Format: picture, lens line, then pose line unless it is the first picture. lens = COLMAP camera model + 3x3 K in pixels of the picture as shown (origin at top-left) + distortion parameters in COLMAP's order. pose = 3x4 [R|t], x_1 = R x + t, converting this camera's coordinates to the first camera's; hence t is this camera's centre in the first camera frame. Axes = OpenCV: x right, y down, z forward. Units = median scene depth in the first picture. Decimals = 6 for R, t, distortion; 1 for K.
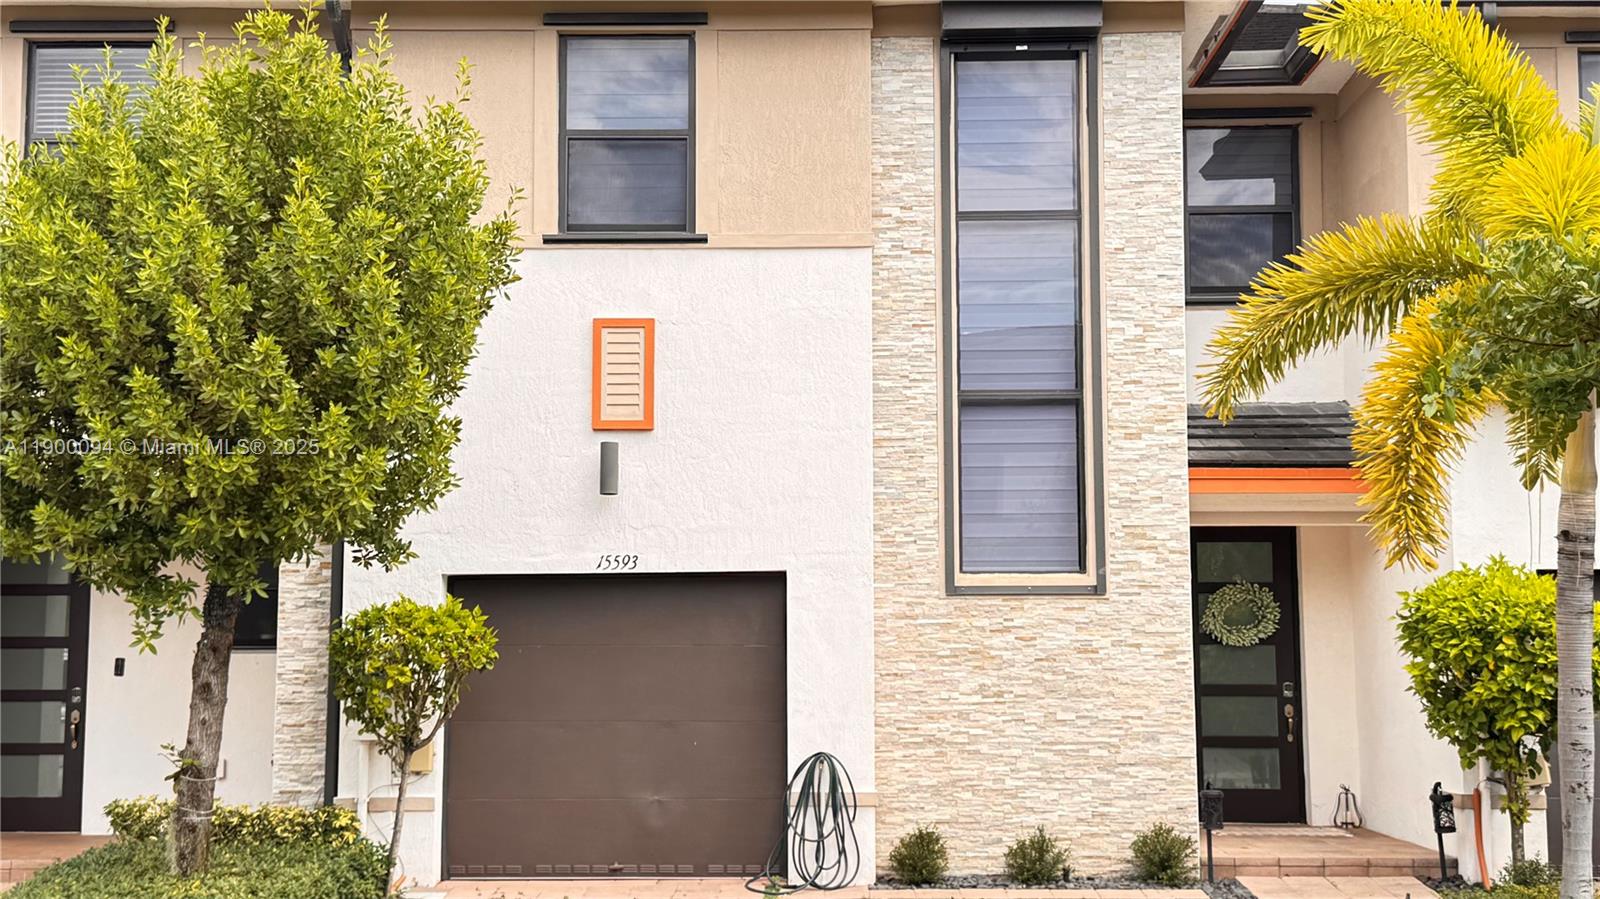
lens RADIAL K [[1970.7, 0, 794.9], [0, 1970.7, 460.3], [0, 0, 1]] dist [0.077661, 0.000000]
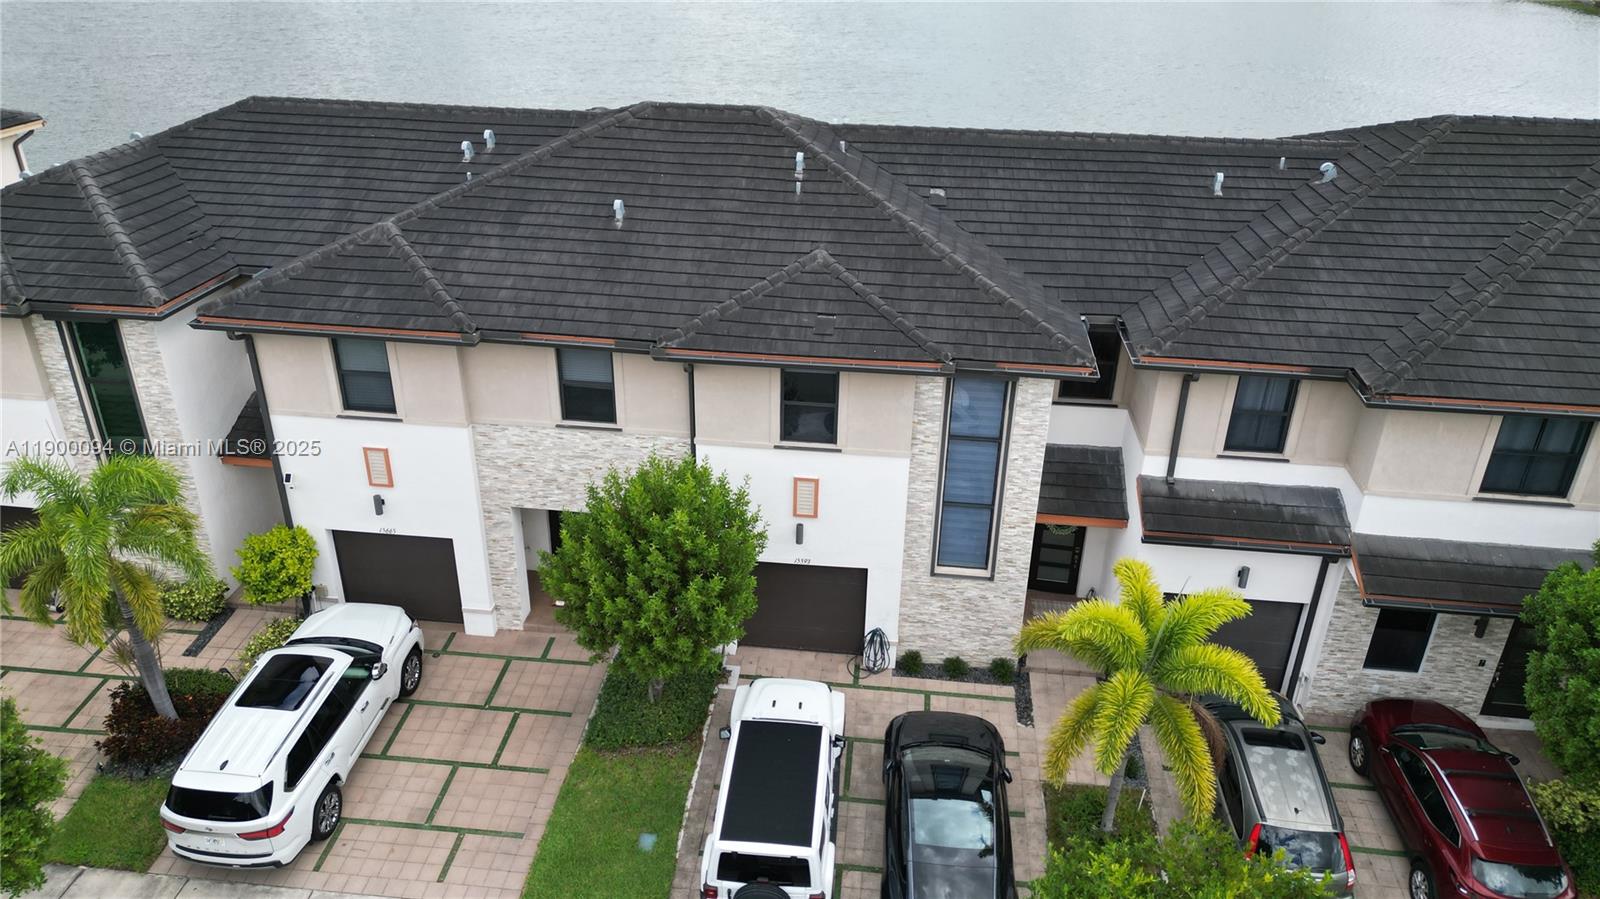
lens RADIAL K [[1106.1, 0, 788.7], [0, 1106.1, 453.3], [0, 0, 1]] dist [0.011511, -0.010246]
pose [[0.995569, 0.057225, -0.074624, -0.008229], [-0.009043, 0.848117, 0.529732, -0.833253], [0.093603, -0.526710, 0.844876, -0.143377]]
